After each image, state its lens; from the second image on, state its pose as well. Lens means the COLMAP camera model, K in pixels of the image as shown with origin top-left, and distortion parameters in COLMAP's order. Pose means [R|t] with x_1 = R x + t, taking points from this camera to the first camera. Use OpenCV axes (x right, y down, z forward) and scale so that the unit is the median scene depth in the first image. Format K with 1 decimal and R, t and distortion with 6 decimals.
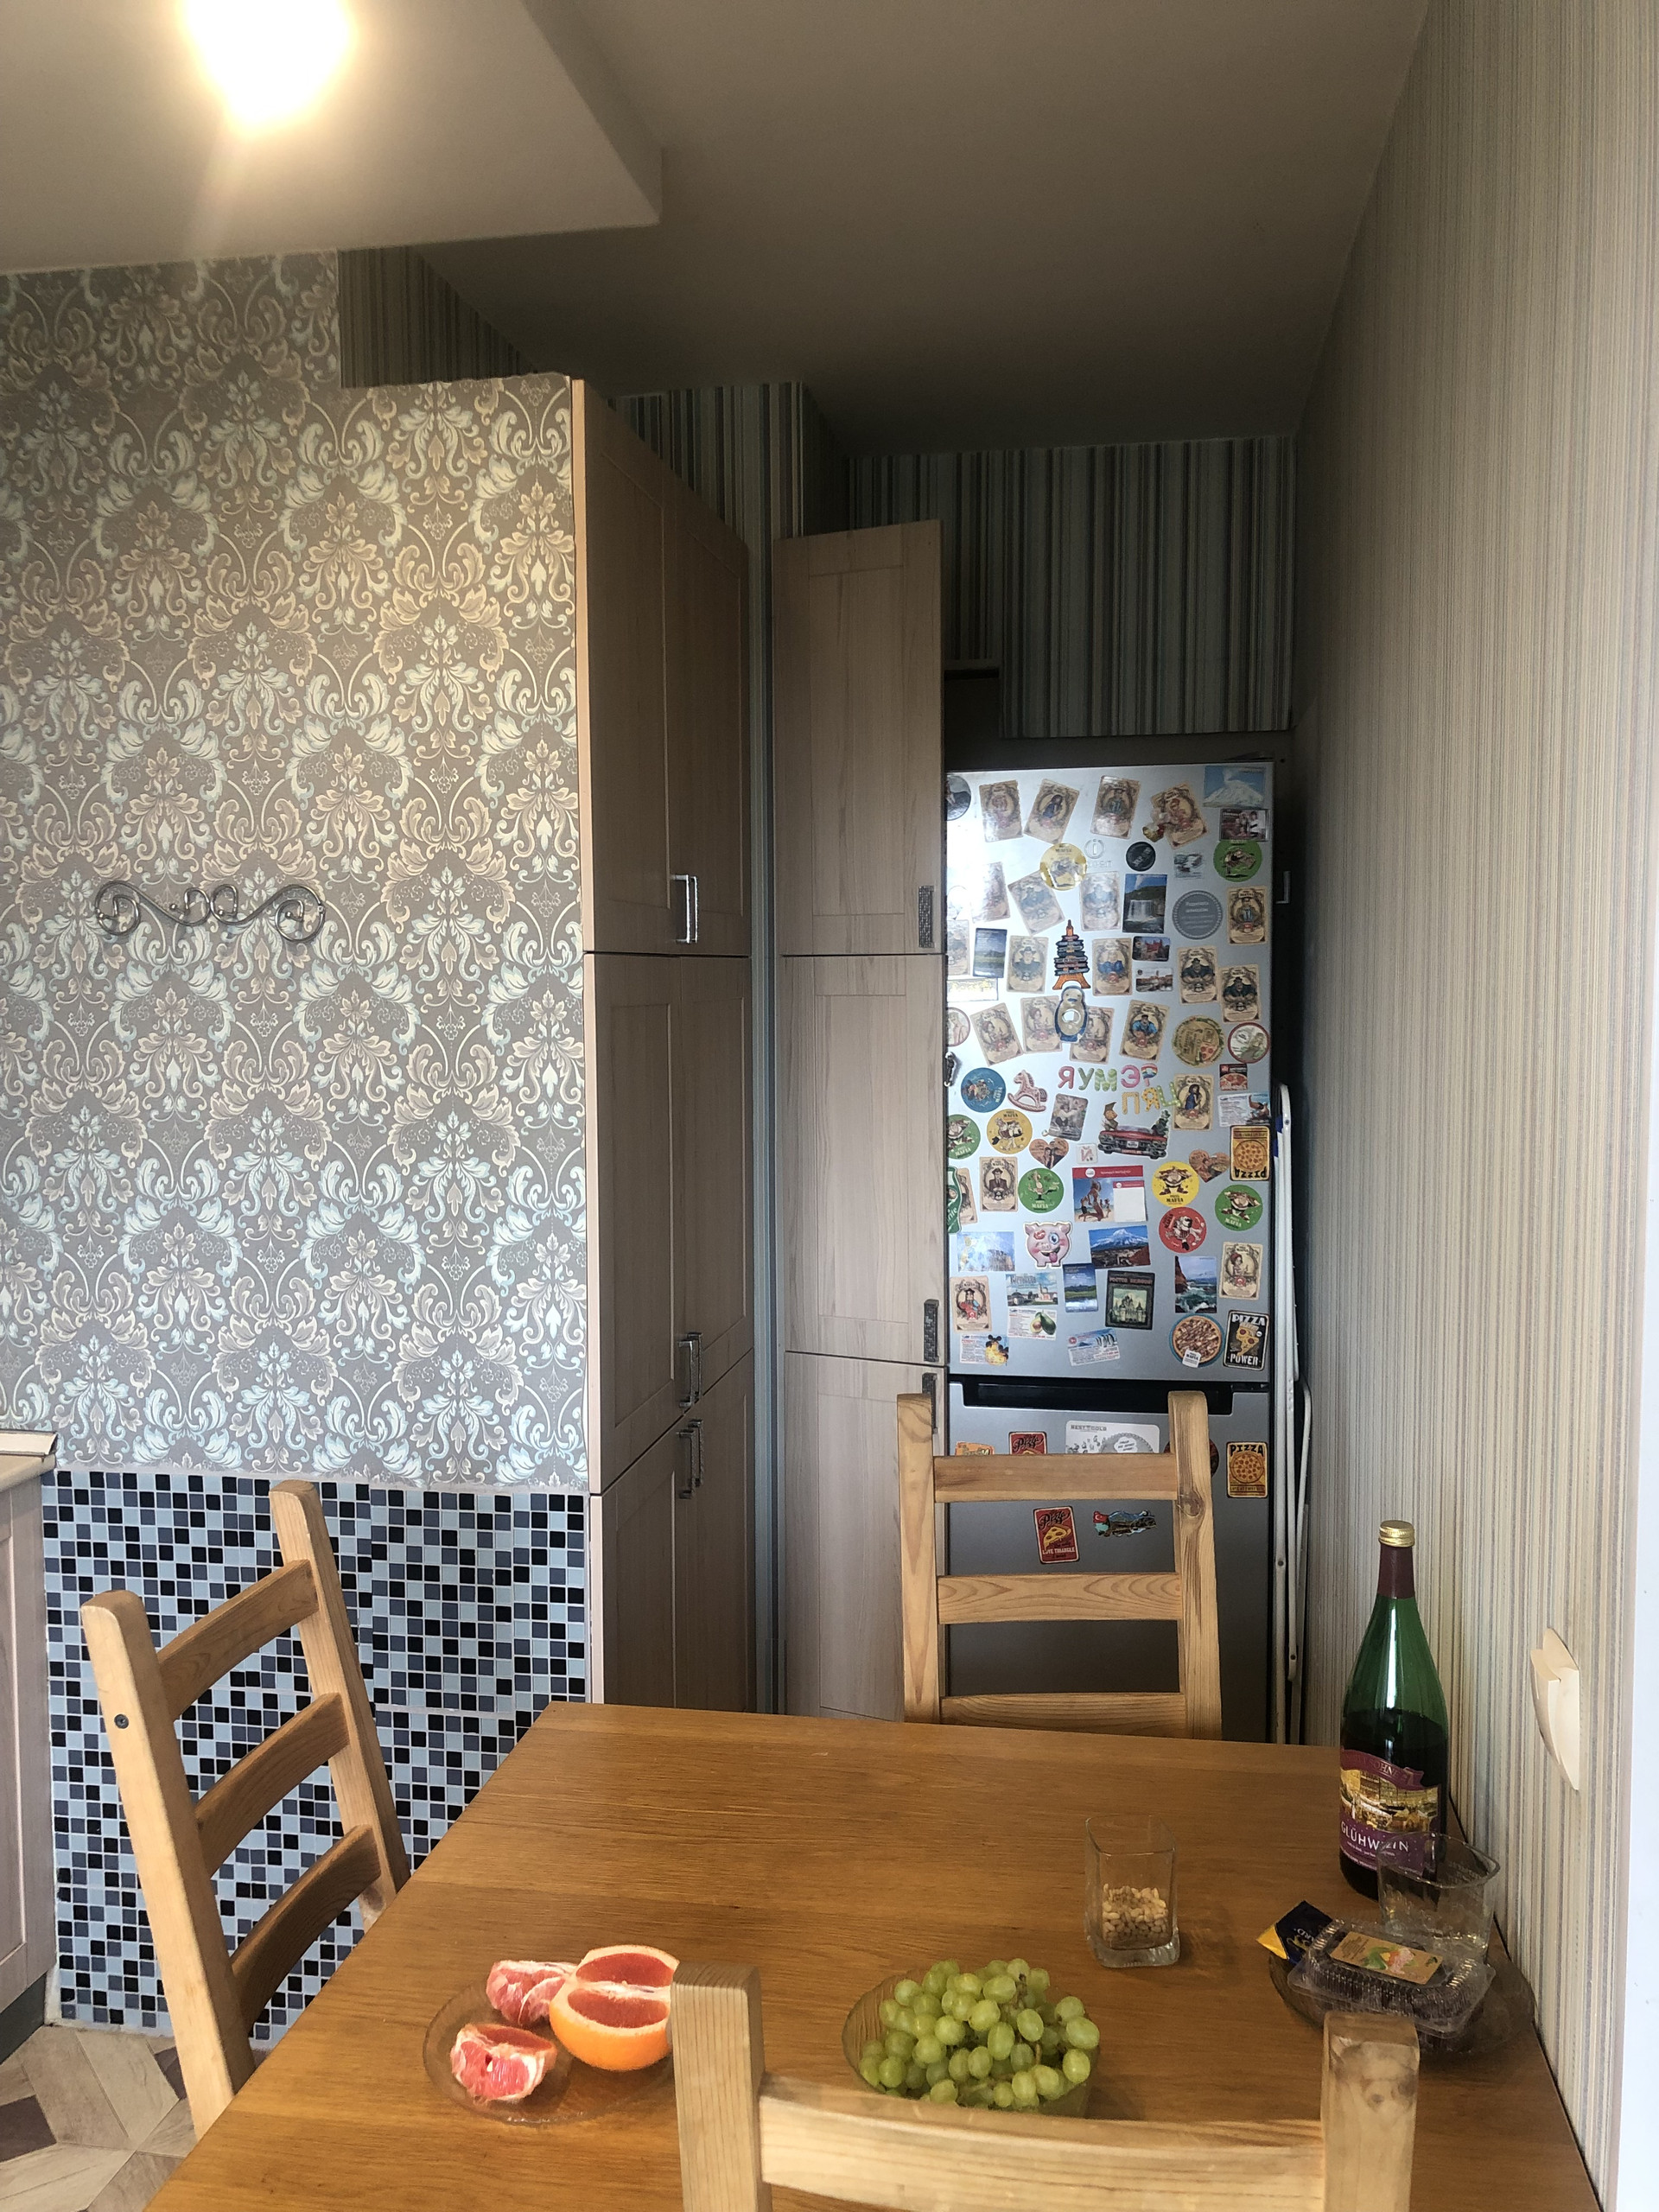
lens RADIAL K [[1817.9, 0, 827.9], [0, 1817.9, 1117.4], [0, 0, 1]] dist [0.034191, -0.042452]
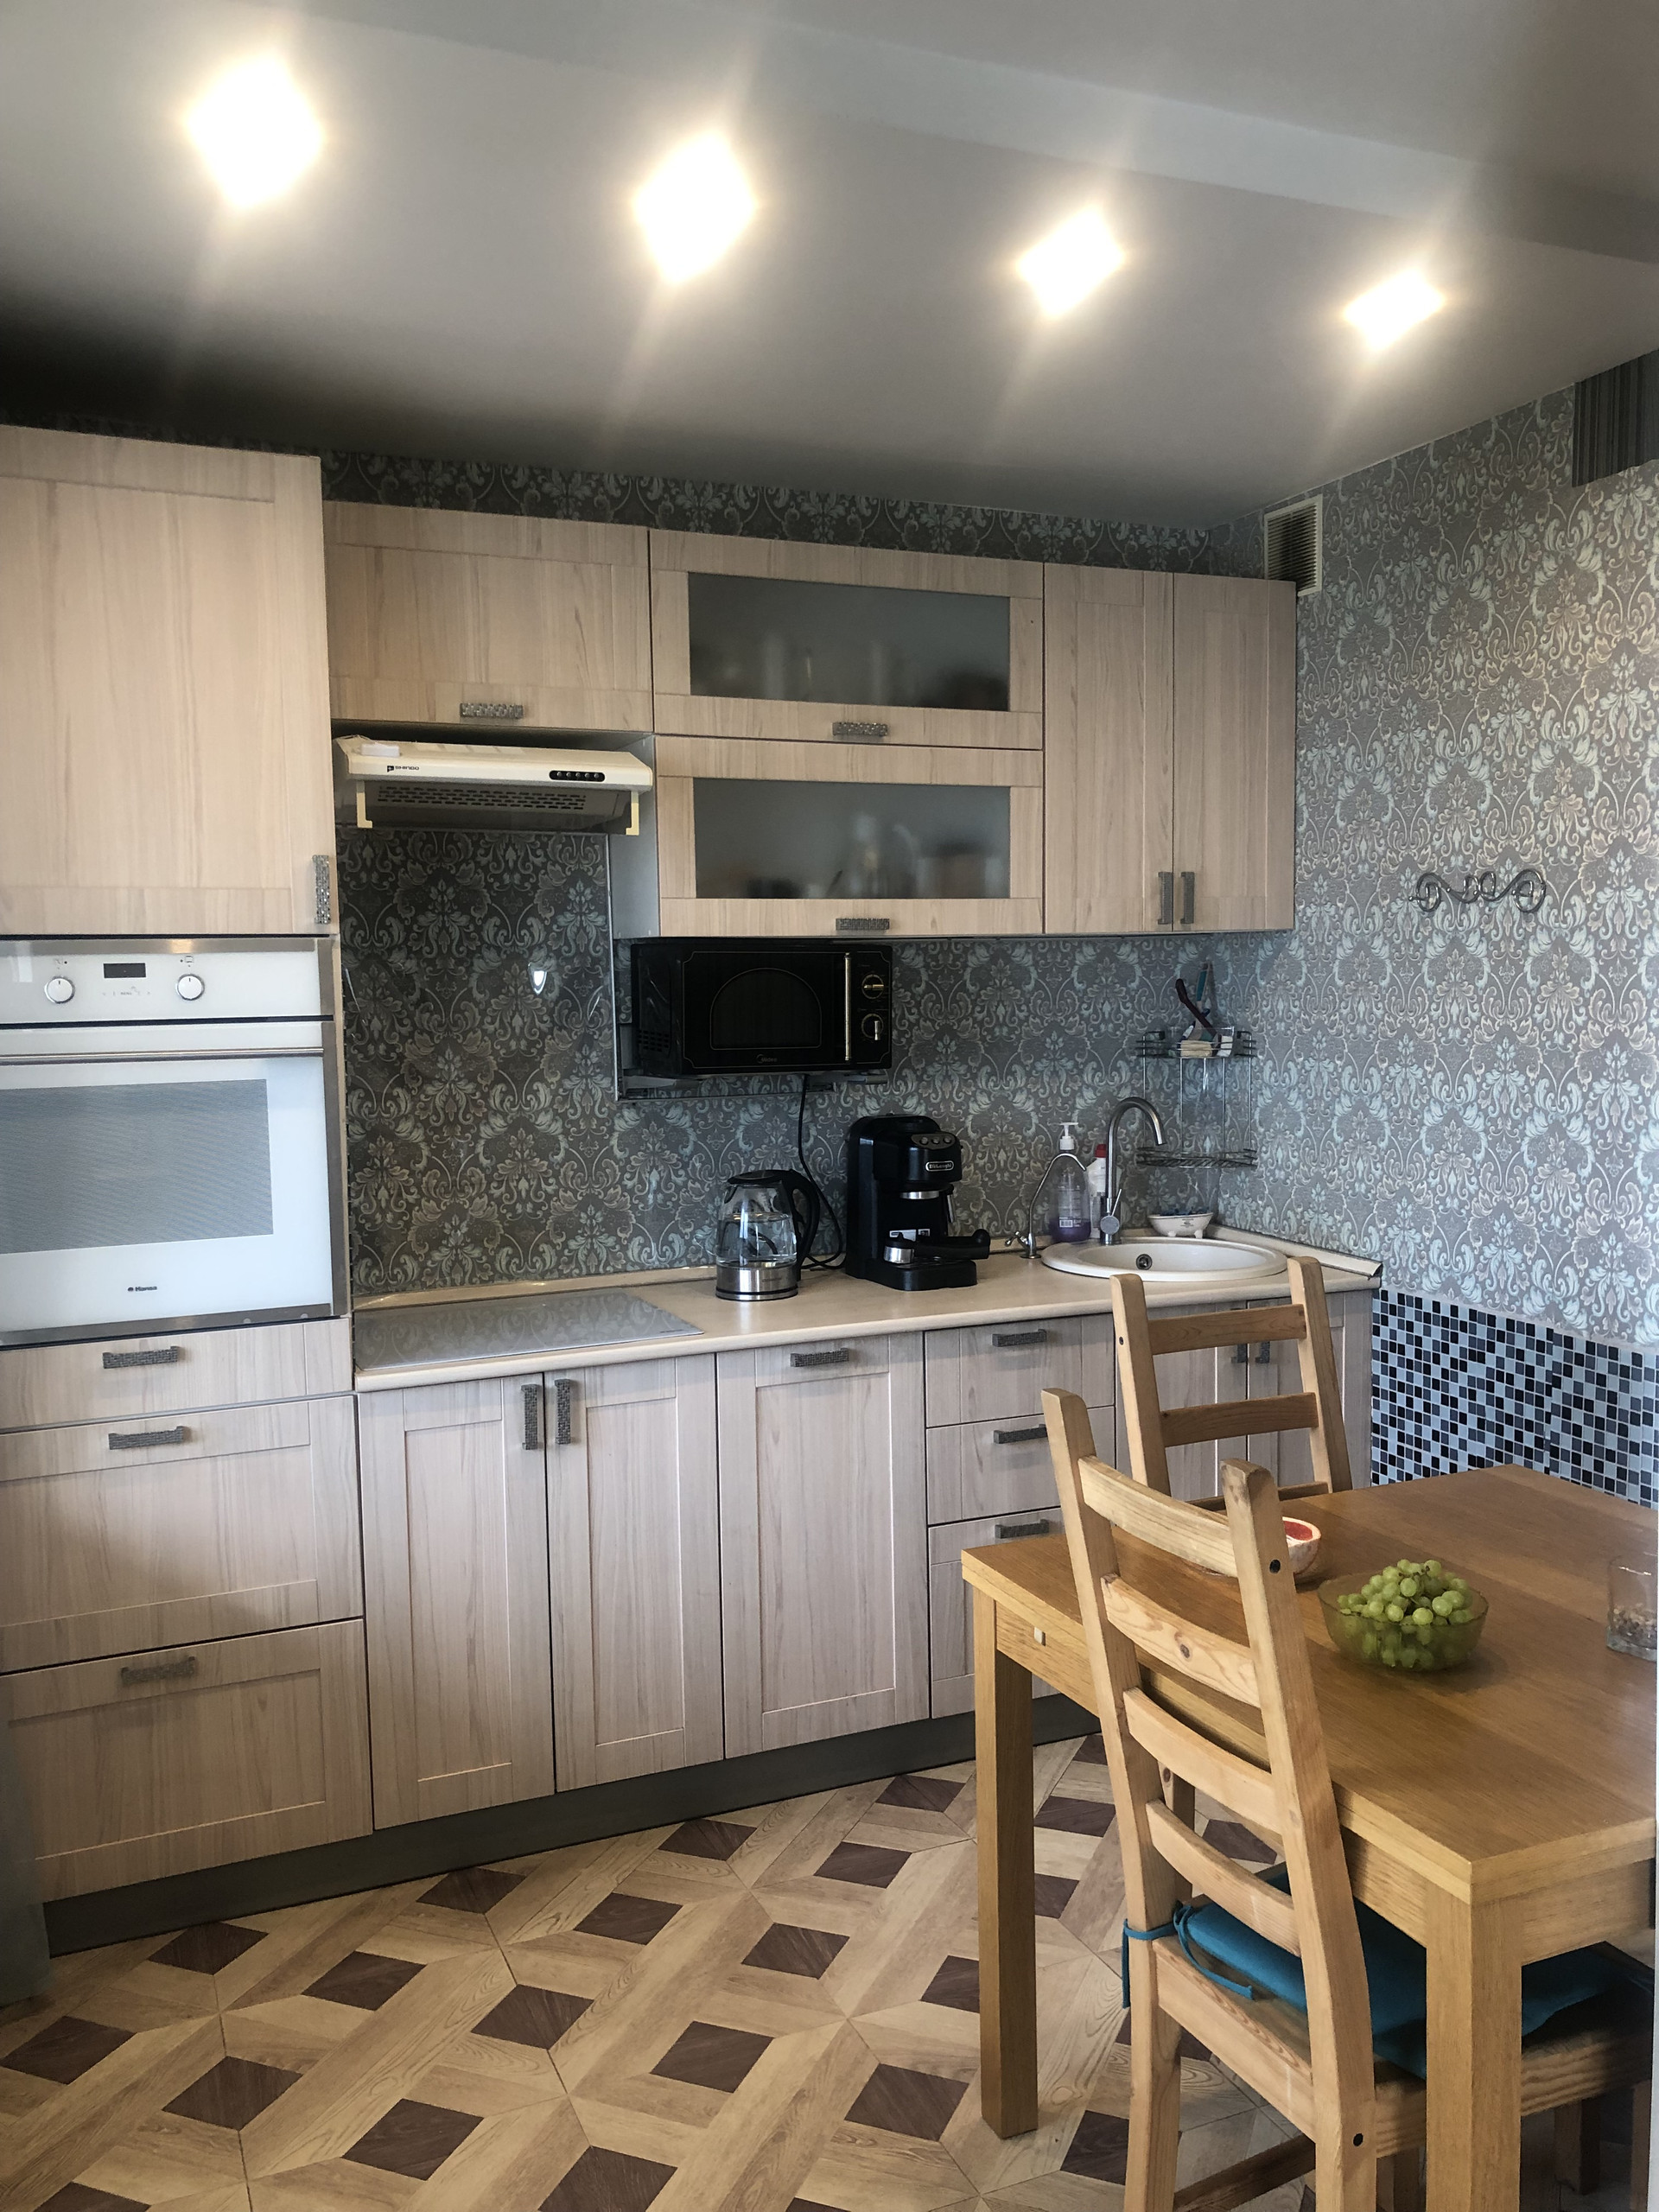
lens RADIAL K [[1817.9, 0, 862.6], [0, 1817.9, 1120.1], [0, 0, 1]] dist [0.034191, -0.042452]
pose [[0.552521, 0.064503, -0.831000, 0.538762], [-0.056708, 0.997600, 0.039731, 0.028419], [0.831568, 0.025172, 0.554852, -0.132345]]
